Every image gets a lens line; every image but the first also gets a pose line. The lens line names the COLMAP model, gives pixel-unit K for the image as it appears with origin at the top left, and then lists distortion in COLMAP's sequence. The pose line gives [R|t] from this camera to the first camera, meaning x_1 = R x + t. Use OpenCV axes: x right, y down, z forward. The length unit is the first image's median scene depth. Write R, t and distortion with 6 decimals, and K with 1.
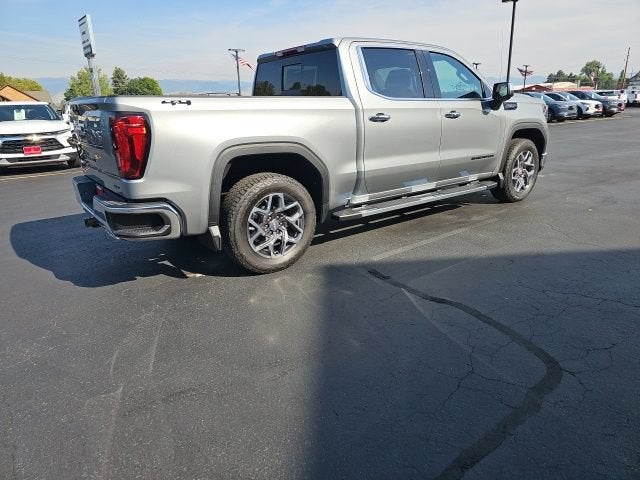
lens RADIAL K [[416.2, 0, 314.4], [0, 416.2, 240.8], [0, 0, 1]] dist [0.055908, -0.044770]
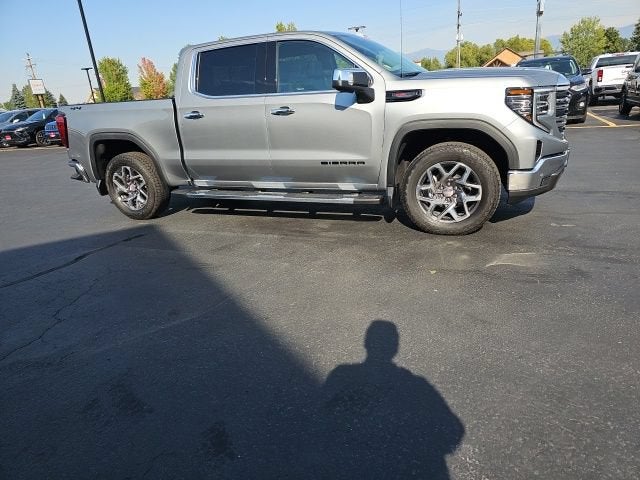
lens RADIAL K [[415.6, 0, 323.0], [0, 415.6, 240.5], [0, 0, 1]] dist [0.052741, -0.042073]
pose [[0.509874, 0.278796, -0.813819, 1.384883], [-0.201485, 0.958416, 0.202096, -0.269642], [0.836321, 0.060929, 0.544845, 0.689456]]
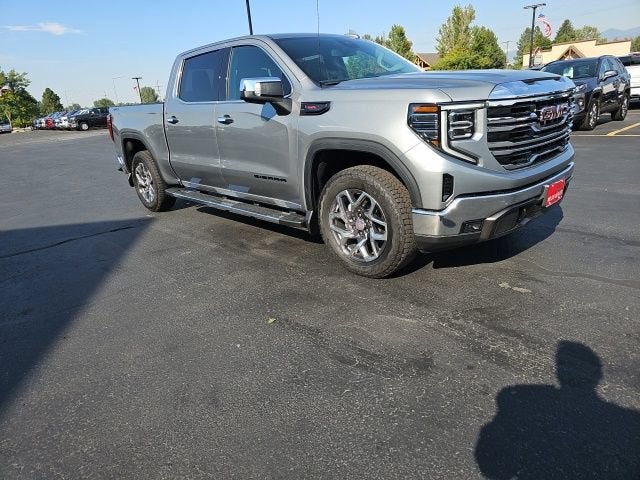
lens RADIAL K [[417.2, 0, 313.4], [0, 417.2, 232.0], [0, 0, 1]] dist [0.056661, -0.041629]
pose [[0.129335, 0.325408, -0.936687, 1.458320], [-0.226495, 0.929344, 0.291583, -0.441343], [0.965387, 0.174443, 0.193899, 1.214981]]
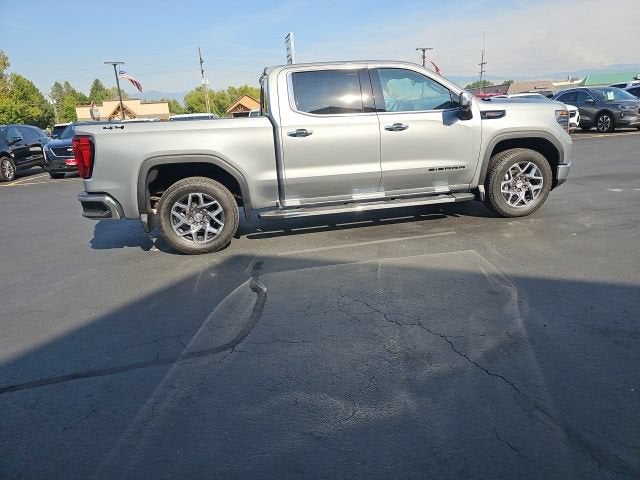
lens RADIAL K [[415.6, 0, 323.0], [0, 415.6, 240.5], [0, 0, 1]] dist [0.052741, -0.042073]
pose [[0.900518, 0.102545, -0.422553, 0.731153], [-0.100217, 0.994577, 0.027788, -0.038046], [0.423112, 0.017324, 0.905912, -0.008774]]
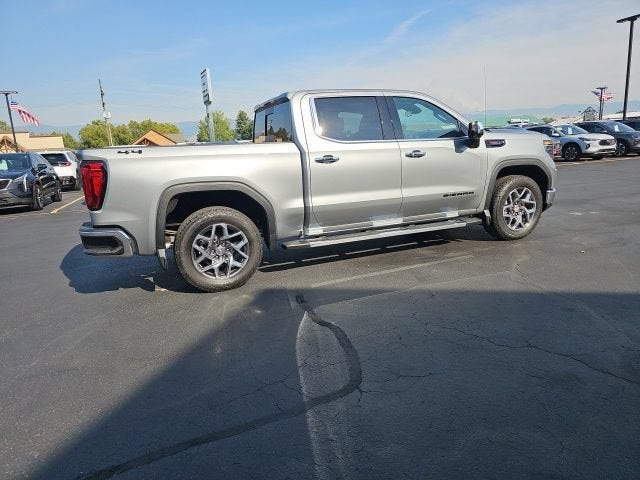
lens RADIAL K [[416.2, 0, 314.4], [0, 416.2, 240.8], [0, 0, 1]] dist [0.055908, -0.044770]
pose [[0.968204, 0.035441, -0.247639, 0.407278], [-0.053863, 0.996229, -0.068013, 0.000205], [0.244294, 0.079189, 0.966462, -0.066738]]
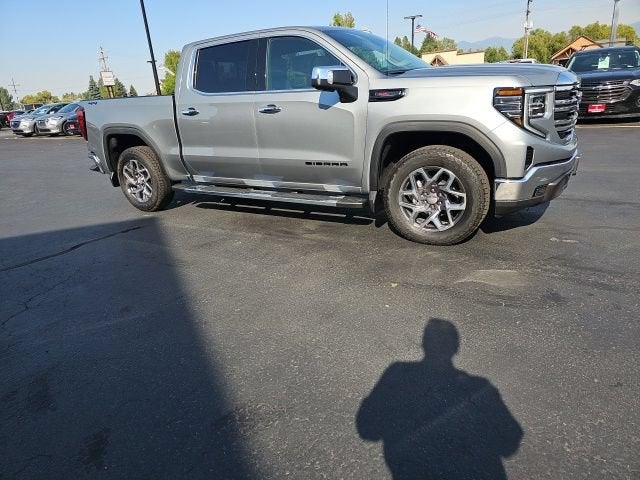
lens RADIAL K [[416.2, 0, 314.4], [0, 416.2, 240.8], [0, 0, 1]] dist [0.055908, -0.044770]
pose [[0.379493, 0.316877, -0.869237, 1.432599], [-0.220154, 0.943460, 0.247820, -0.322937], [0.898619, 0.097320, 0.427799, 0.845541]]
